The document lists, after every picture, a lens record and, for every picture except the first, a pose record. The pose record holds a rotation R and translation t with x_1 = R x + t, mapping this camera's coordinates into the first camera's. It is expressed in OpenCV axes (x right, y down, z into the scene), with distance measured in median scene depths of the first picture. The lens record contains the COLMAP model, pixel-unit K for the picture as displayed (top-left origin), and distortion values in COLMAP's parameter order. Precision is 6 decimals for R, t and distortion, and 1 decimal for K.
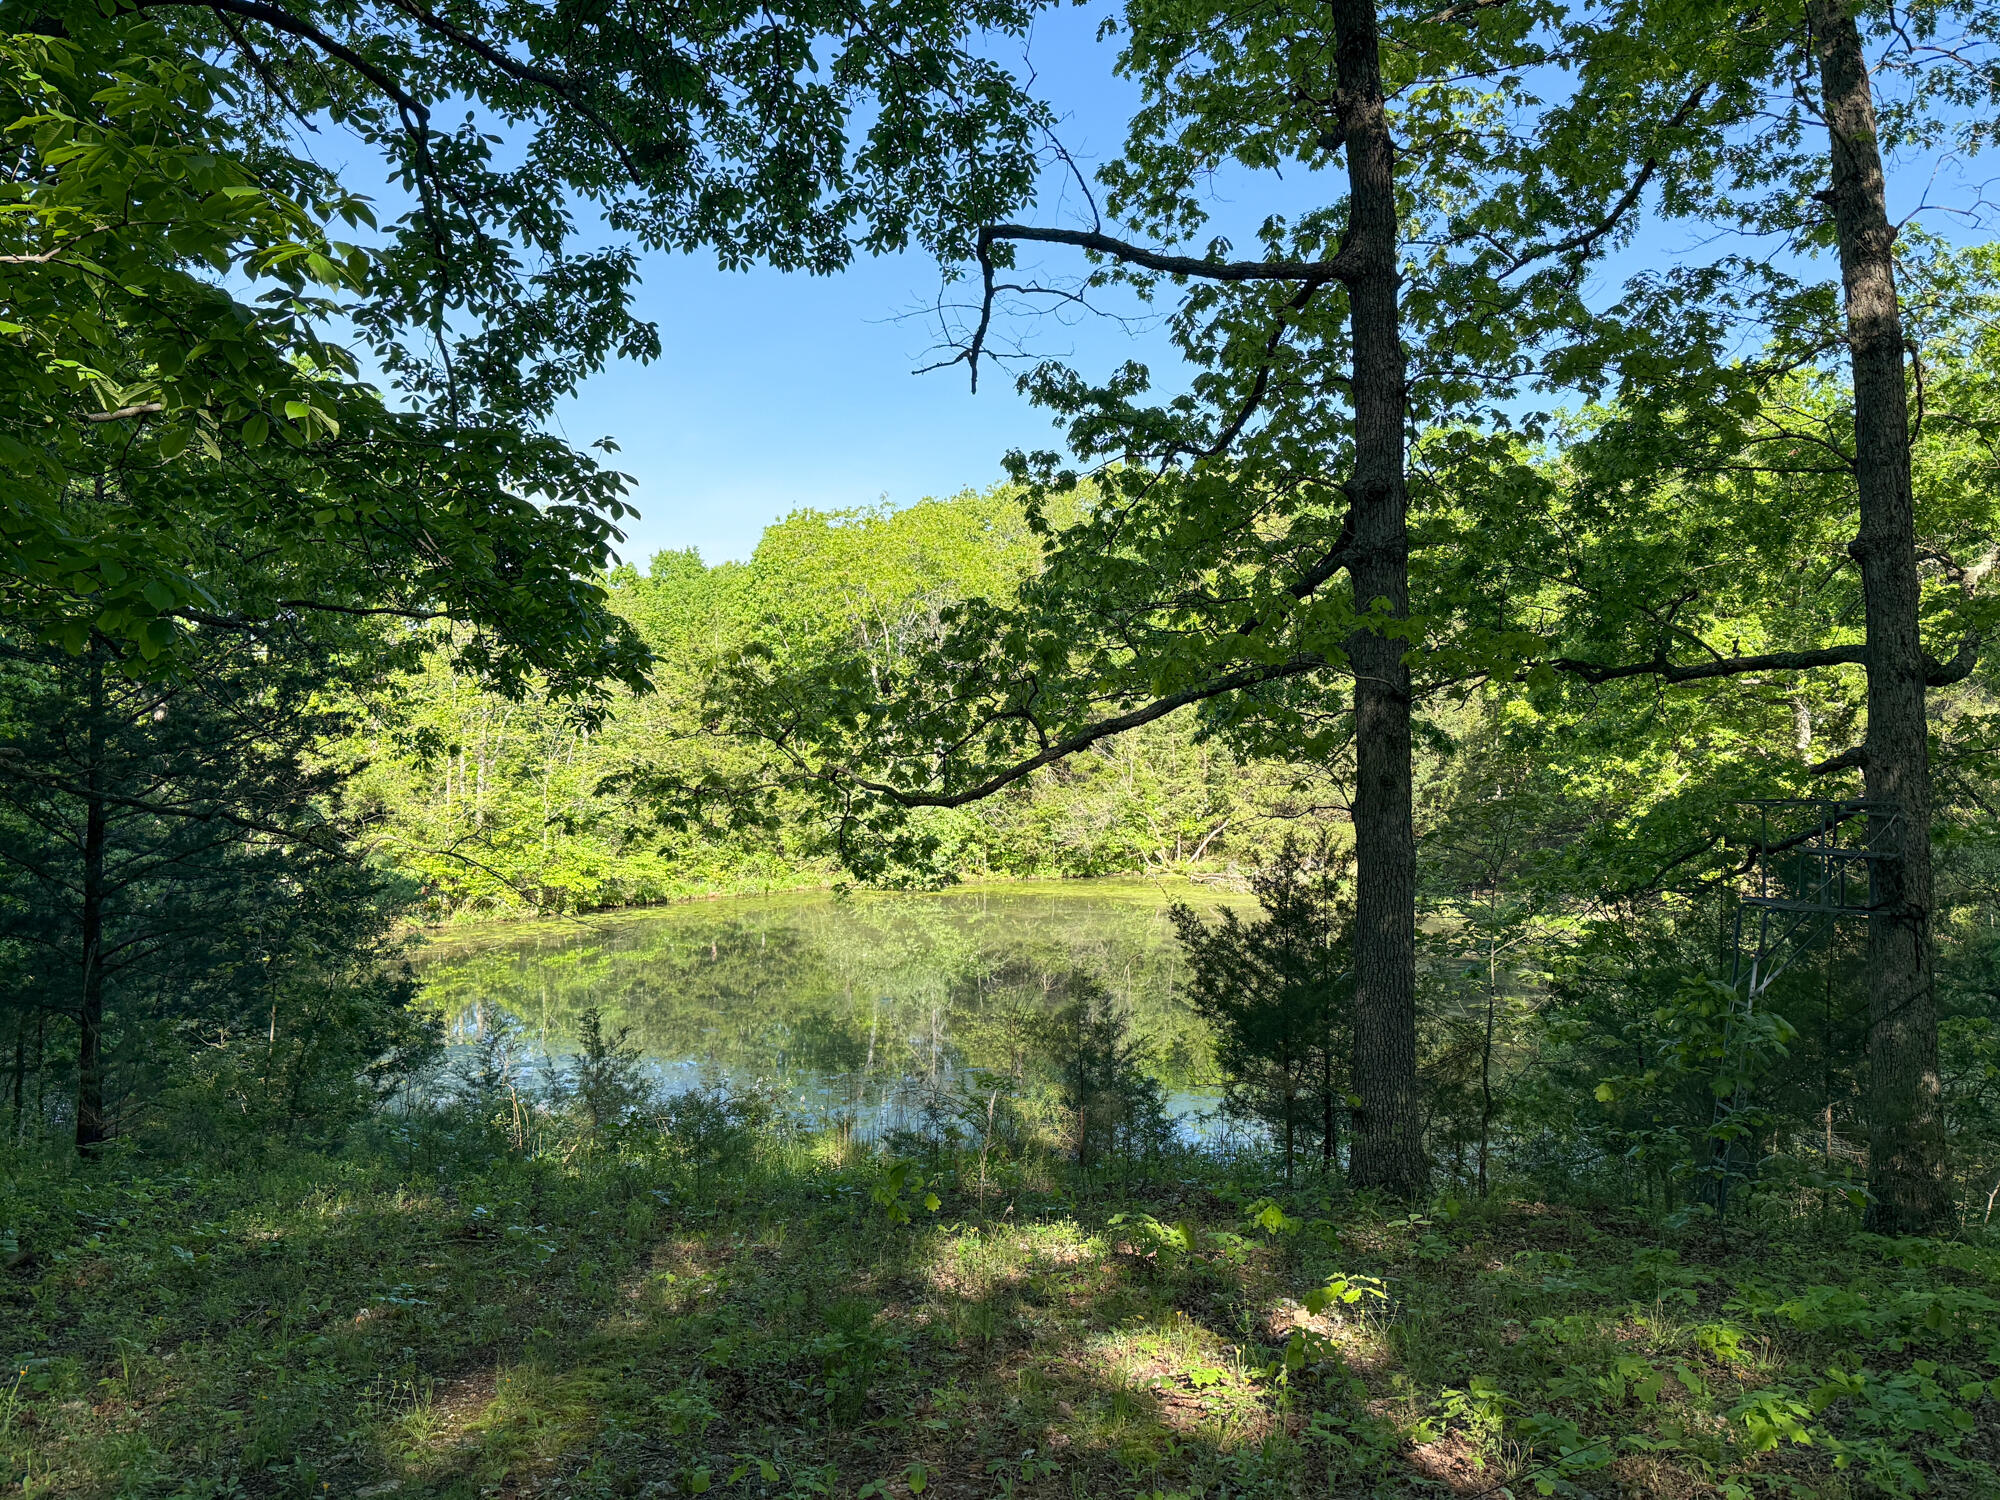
lens RADIAL K [[1650.1, 0, 1000.0], [0, 1650.1, 750.0], [0, 0, 1]] dist [0.144606, -0.002608]
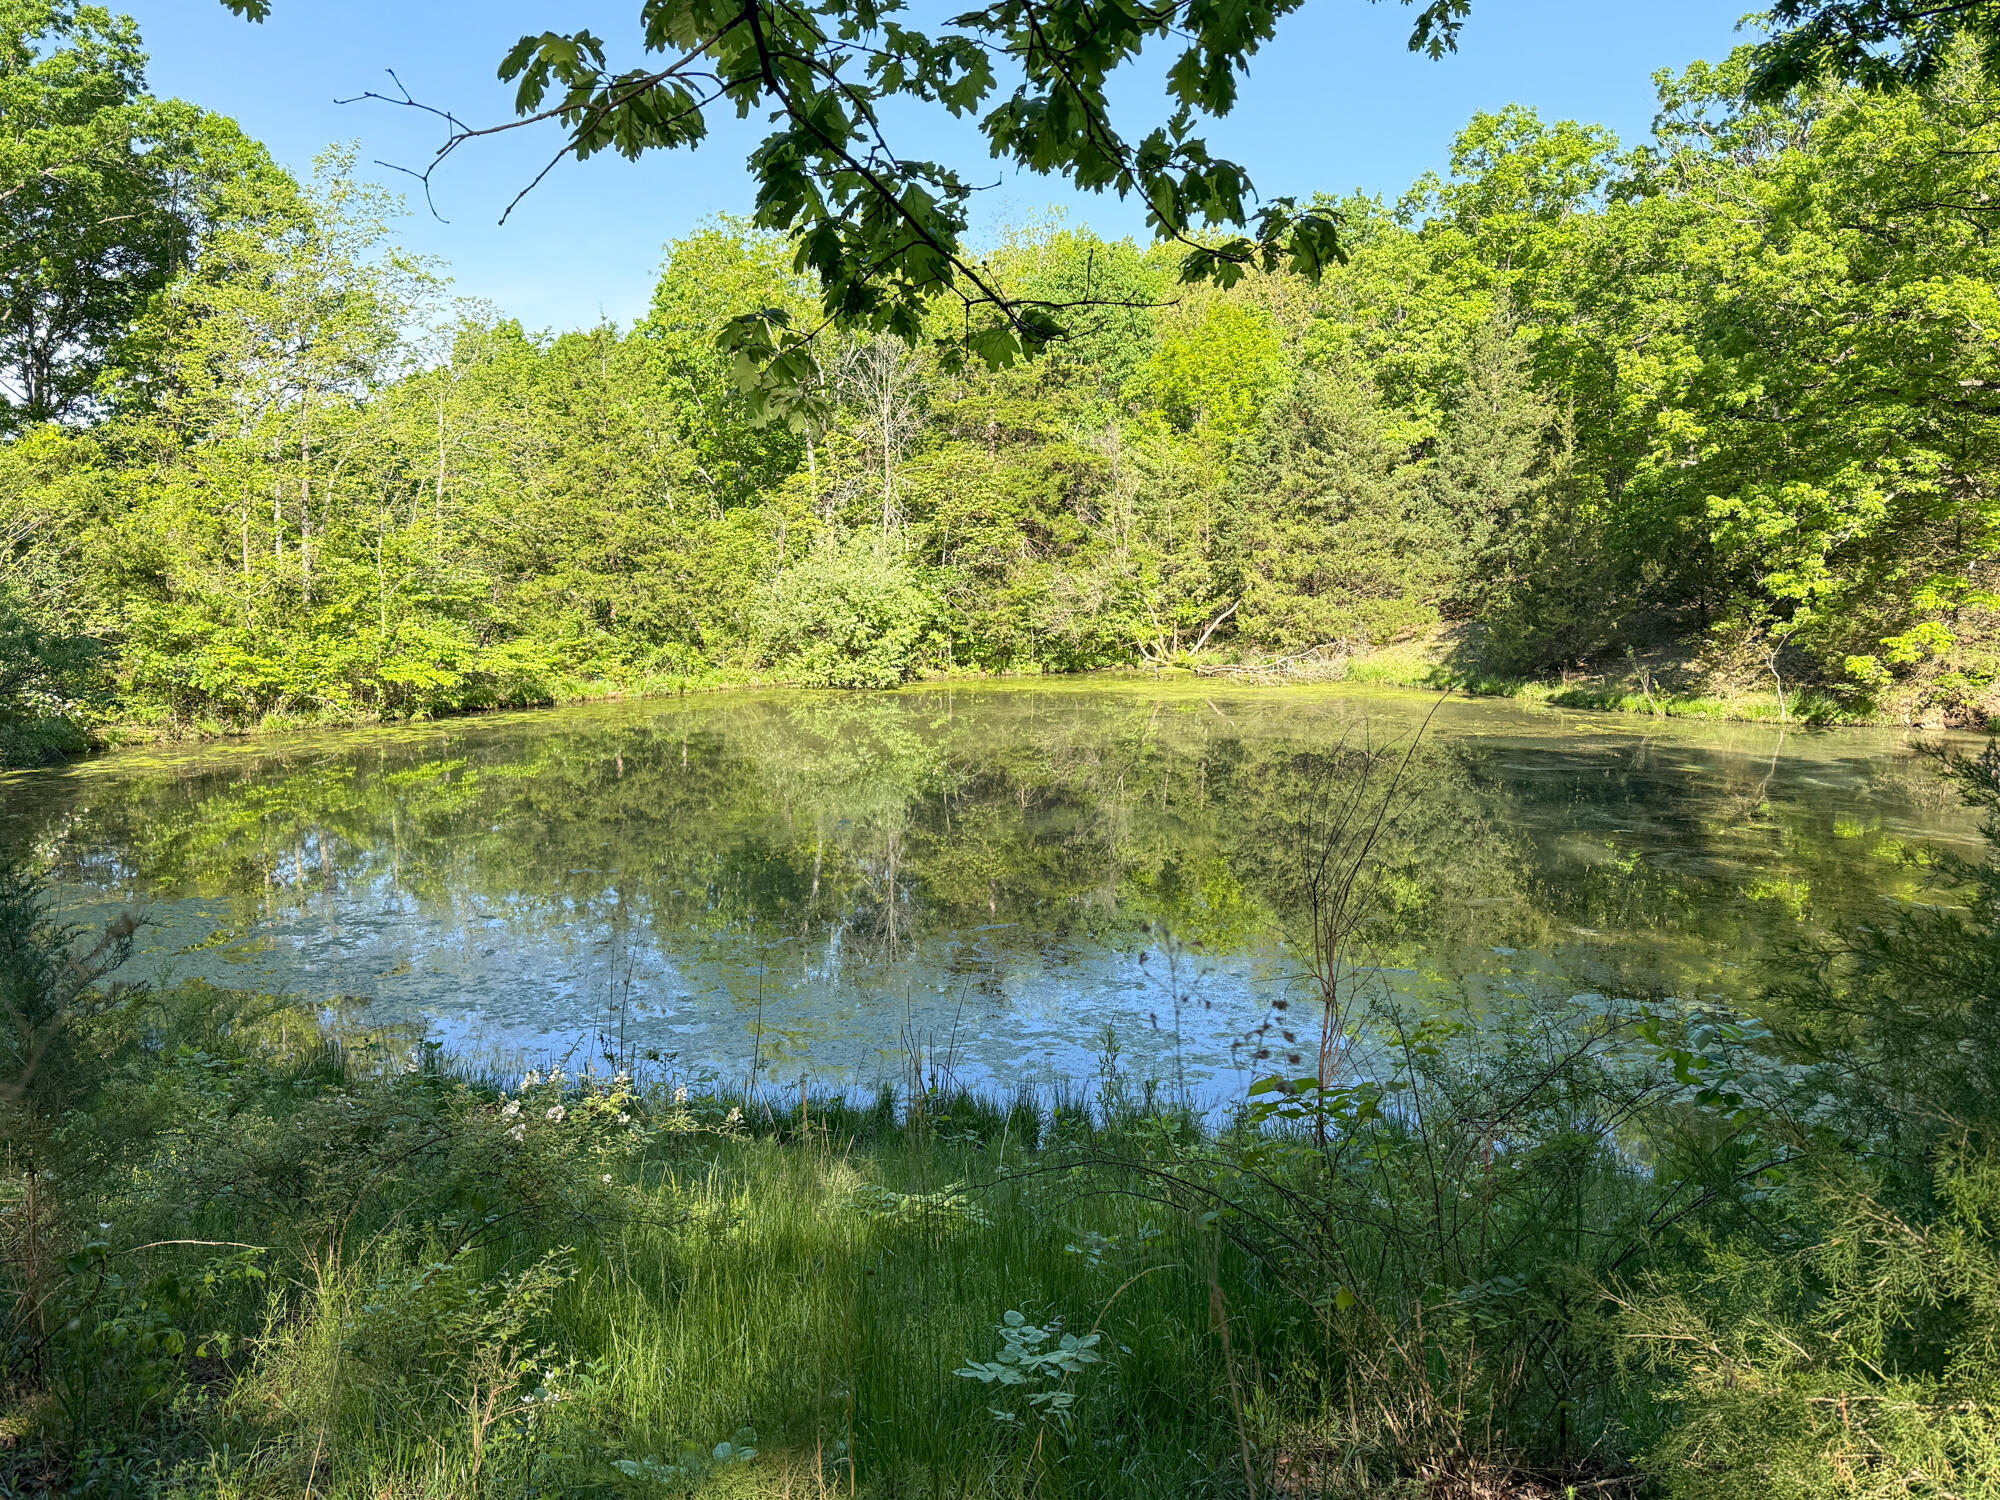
lens RADIAL K [[1650.1, 0, 1000.0], [0, 1650.1, 750.0], [0, 0, 1]] dist [0.144606, -0.002608]
pose [[0.999136, -0.015056, 0.038749, -0.017415], [0.010774, 0.994045, 0.108435, 0.027307], [-0.040150, -0.107924, 0.993348, 0.184148]]
